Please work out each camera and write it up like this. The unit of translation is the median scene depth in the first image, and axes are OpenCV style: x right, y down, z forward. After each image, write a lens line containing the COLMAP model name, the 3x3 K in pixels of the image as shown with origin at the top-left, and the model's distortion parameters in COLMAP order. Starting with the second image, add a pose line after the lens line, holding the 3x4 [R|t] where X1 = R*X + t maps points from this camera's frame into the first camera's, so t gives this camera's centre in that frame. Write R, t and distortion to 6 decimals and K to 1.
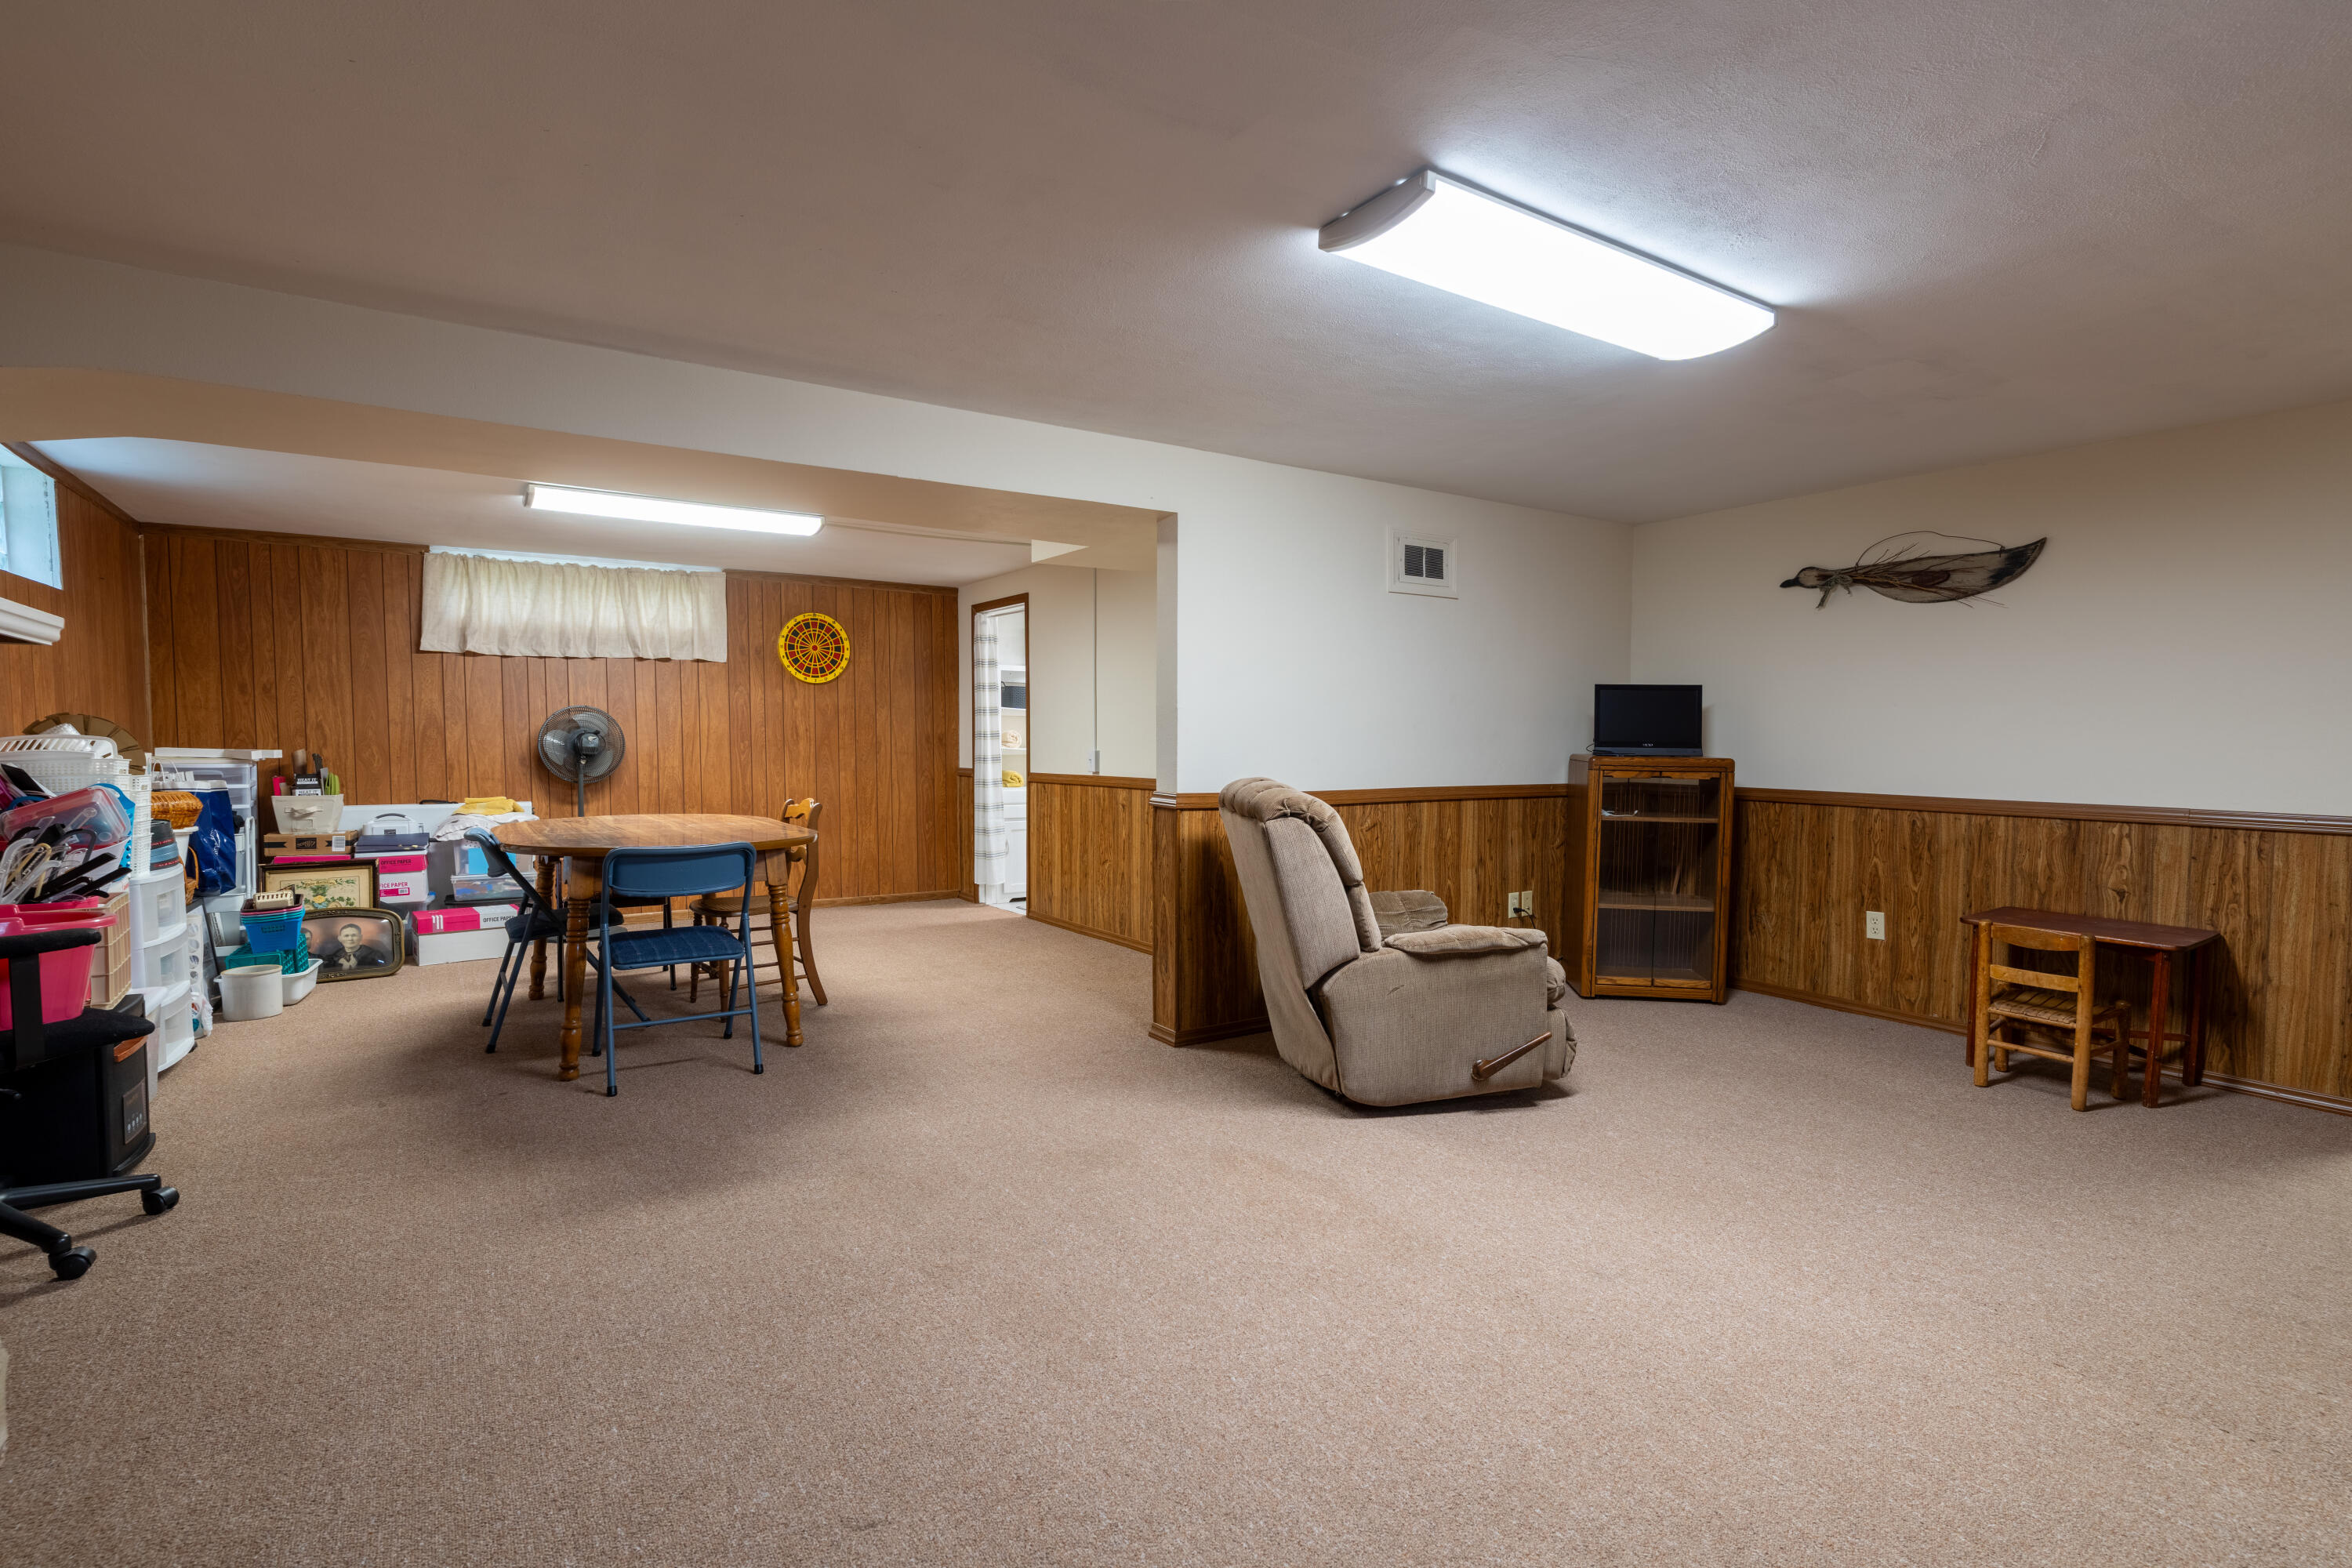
lens RADIAL K [[1105.4, 0, 1177.5], [0, 1105.4, 786.9], [0, 0, 1]] dist [-0.000449, -0.000601]
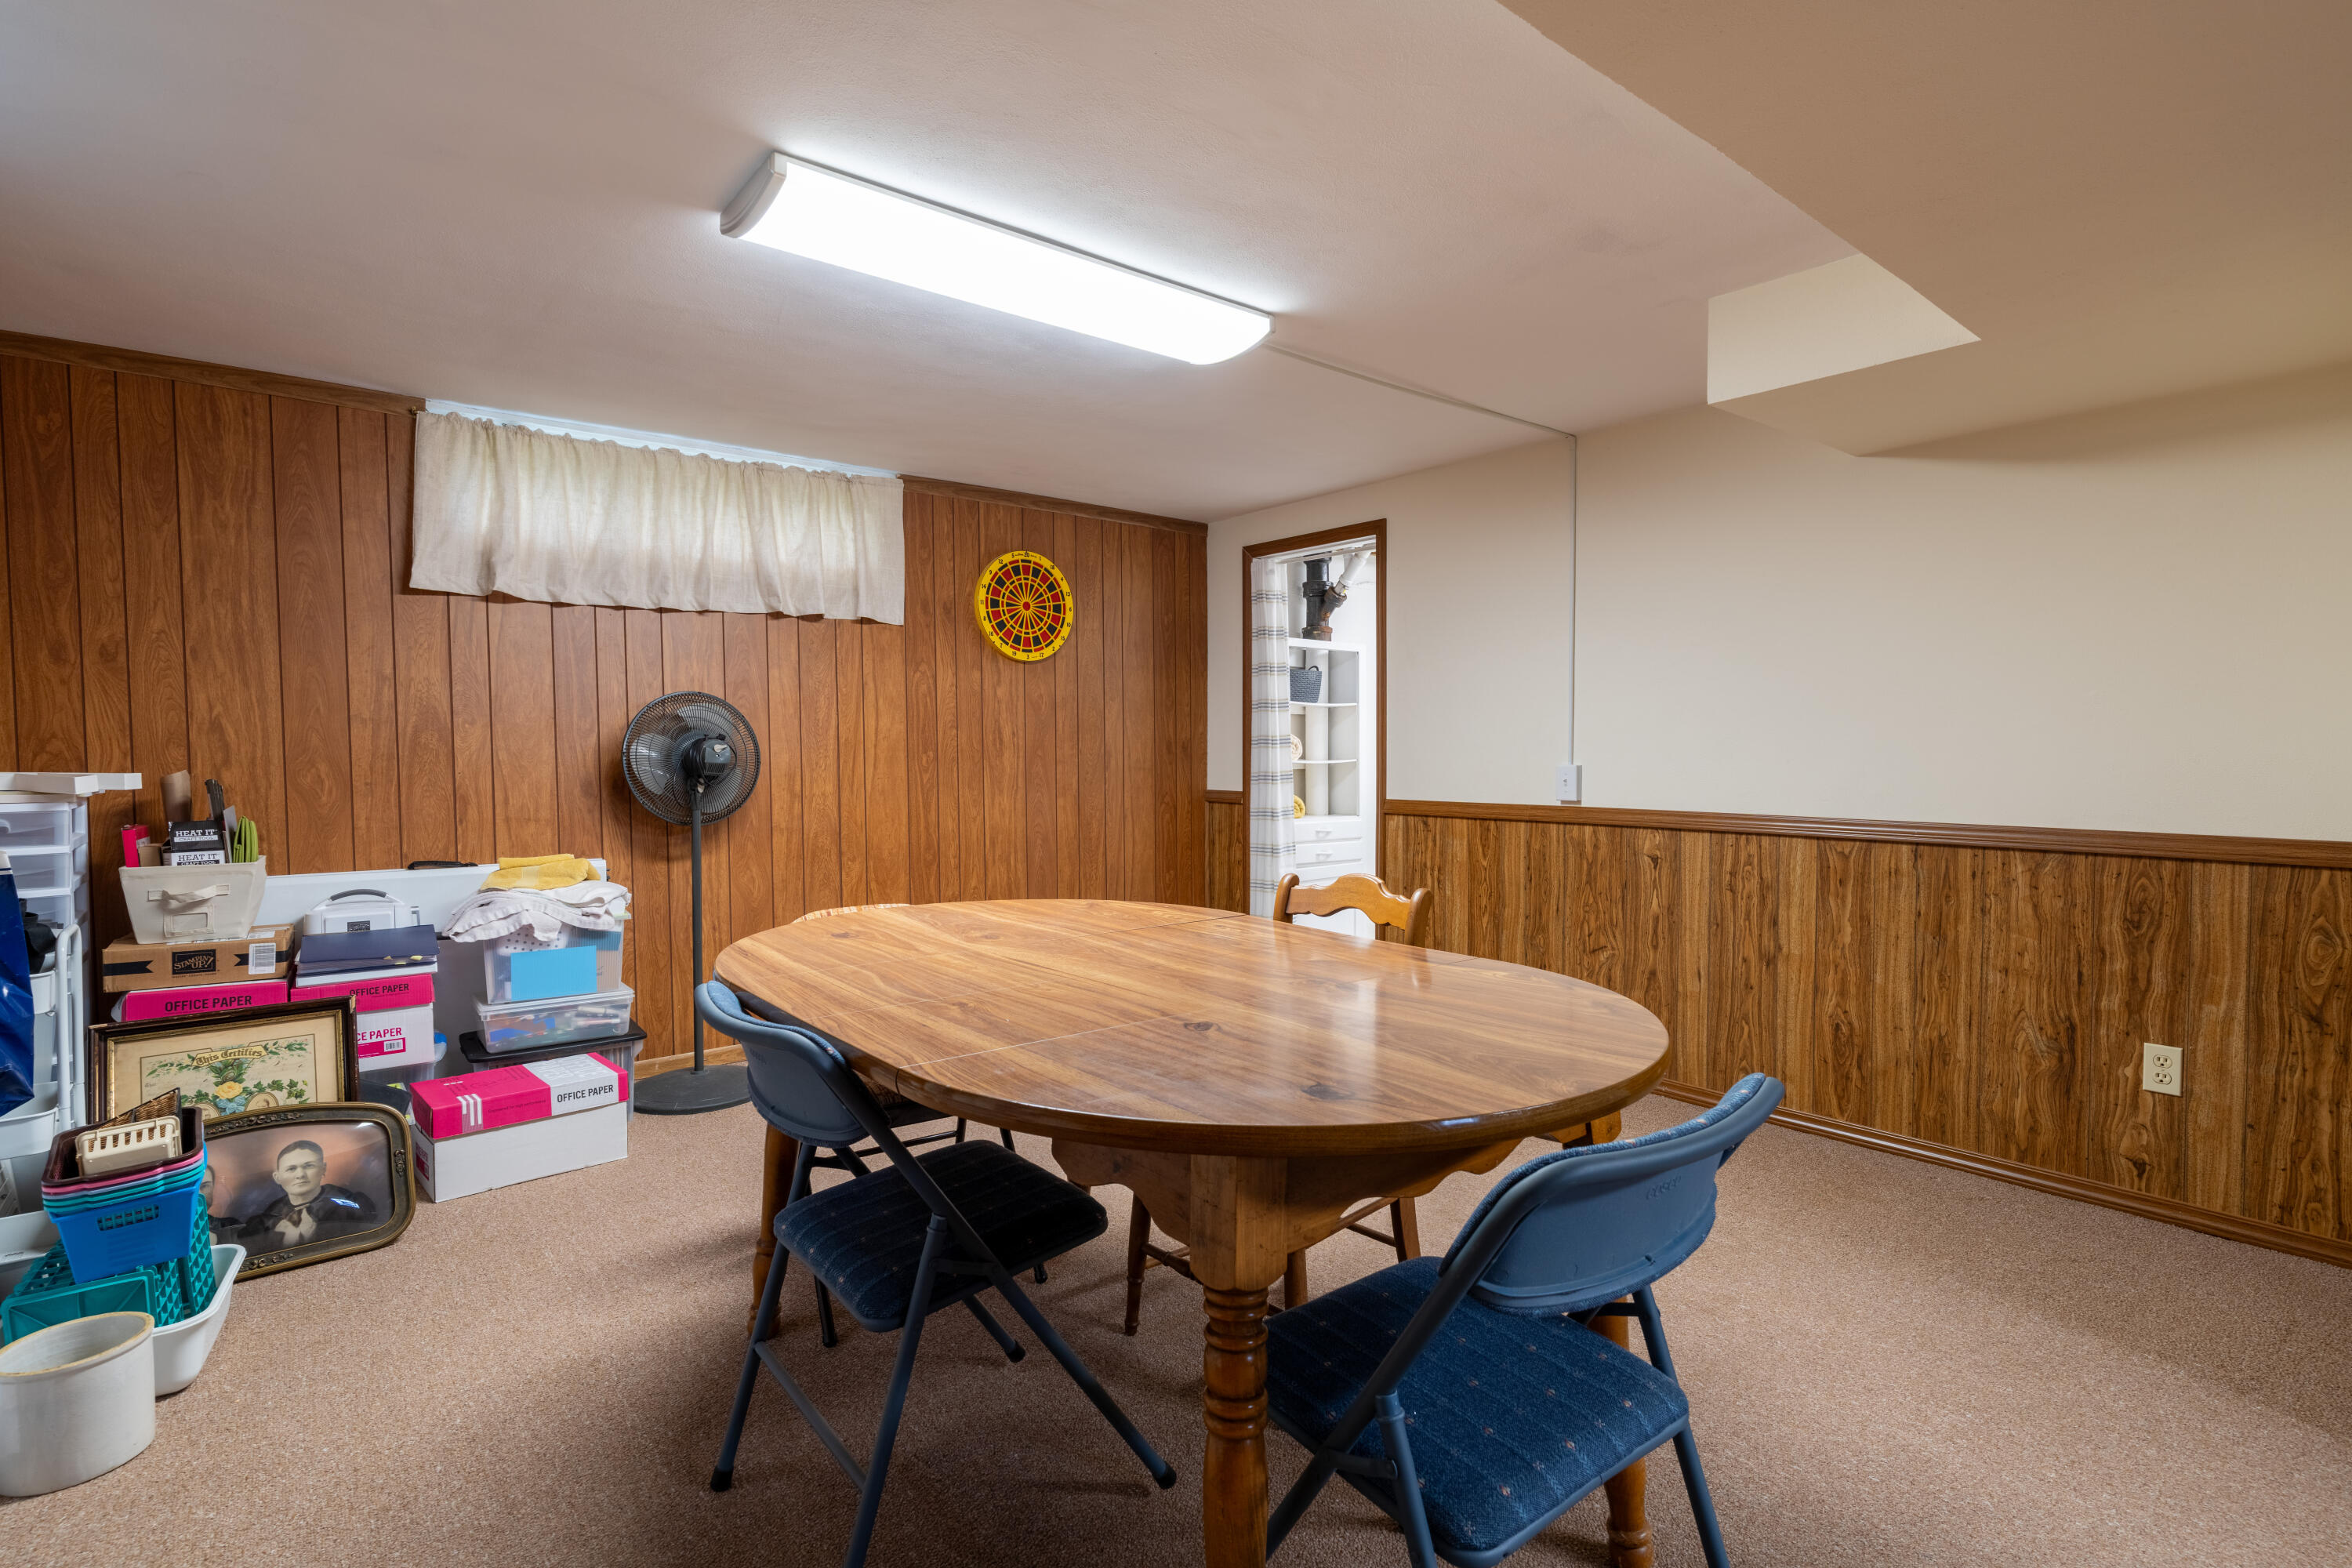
lens RADIAL K [[1105.4, 0, 1177.4], [0, 1105.4, 786.1], [0, 0, 1]] dist [-0.000449, -0.000601]
pose [[0.996541, -0.005924, 0.082891, -0.344736], [0.006586, 0.999949, -0.007715, -0.018443], [-0.082841, 0.008235, 0.996529, 0.414899]]
